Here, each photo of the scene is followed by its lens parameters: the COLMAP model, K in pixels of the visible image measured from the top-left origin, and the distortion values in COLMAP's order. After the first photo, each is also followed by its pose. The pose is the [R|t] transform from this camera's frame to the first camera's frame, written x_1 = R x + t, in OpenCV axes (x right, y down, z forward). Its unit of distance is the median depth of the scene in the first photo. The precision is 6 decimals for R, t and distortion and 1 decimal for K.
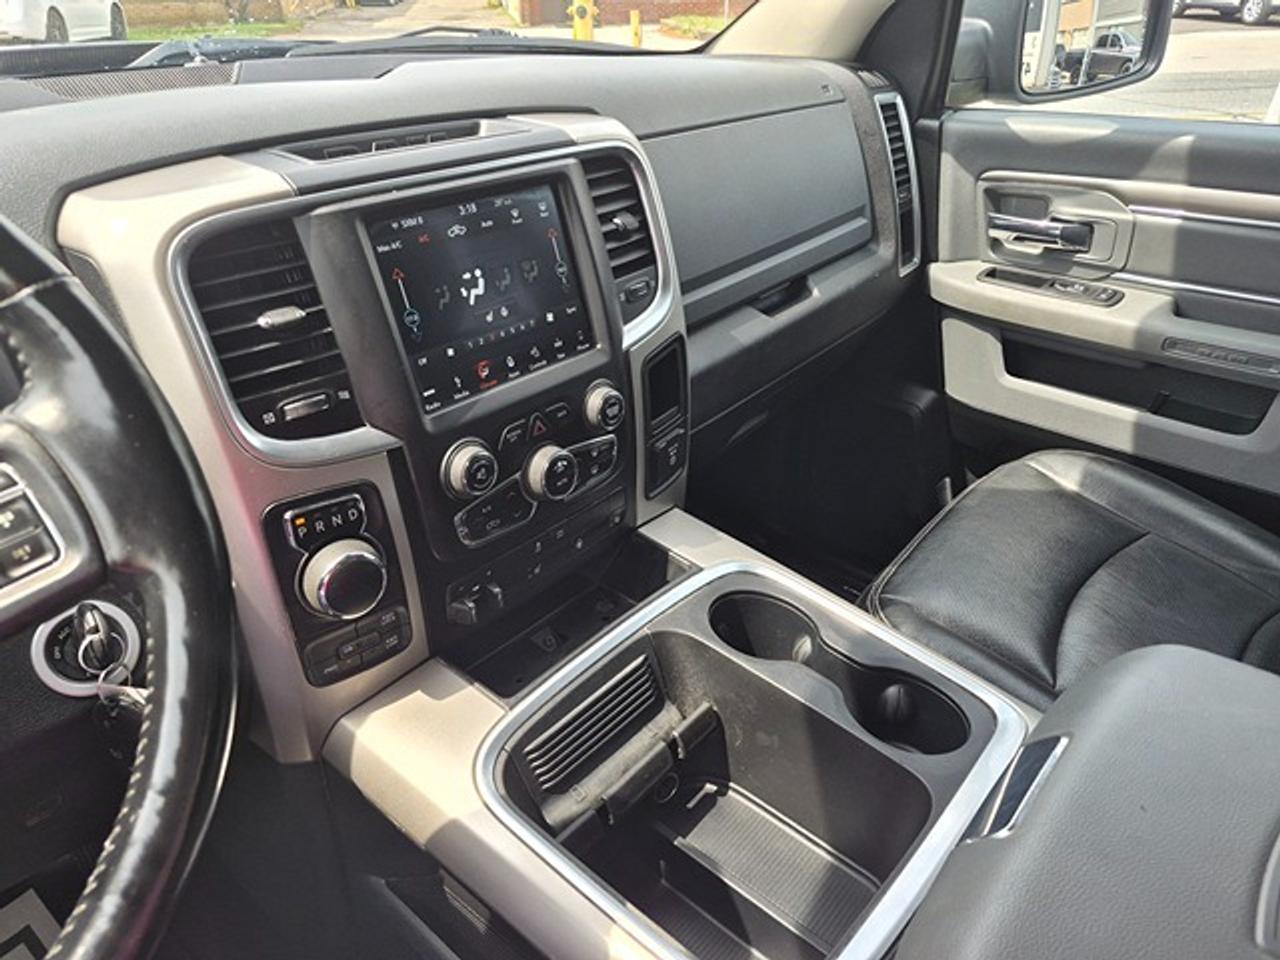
lens RADIAL K [[907.1, 0, 598.2], [0, 907.1, 483.6], [0, 0, 1]] dist [0.042183, -0.054678]
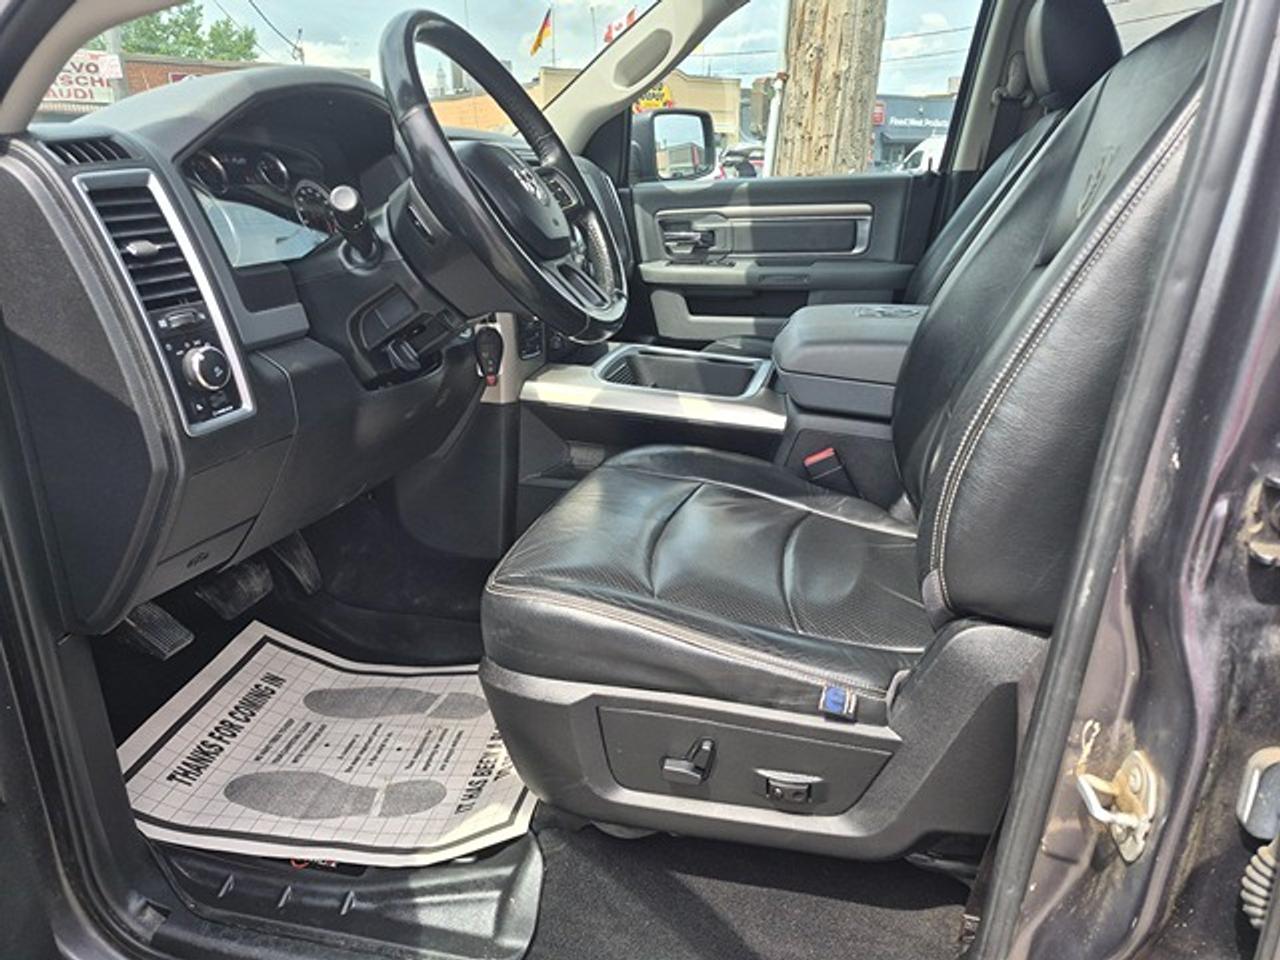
lens RADIAL K [[907.1, 0, 632.7], [0, 907.1, 489.2], [0, 0, 1]] dist [0.042183, -0.054678]
pose [[0.877453, -0.155136, 0.453883, -0.613379], [0.236493, 0.963167, -0.127983, 0.478376], [-0.417310, 0.219639, 0.881822, -0.568969]]
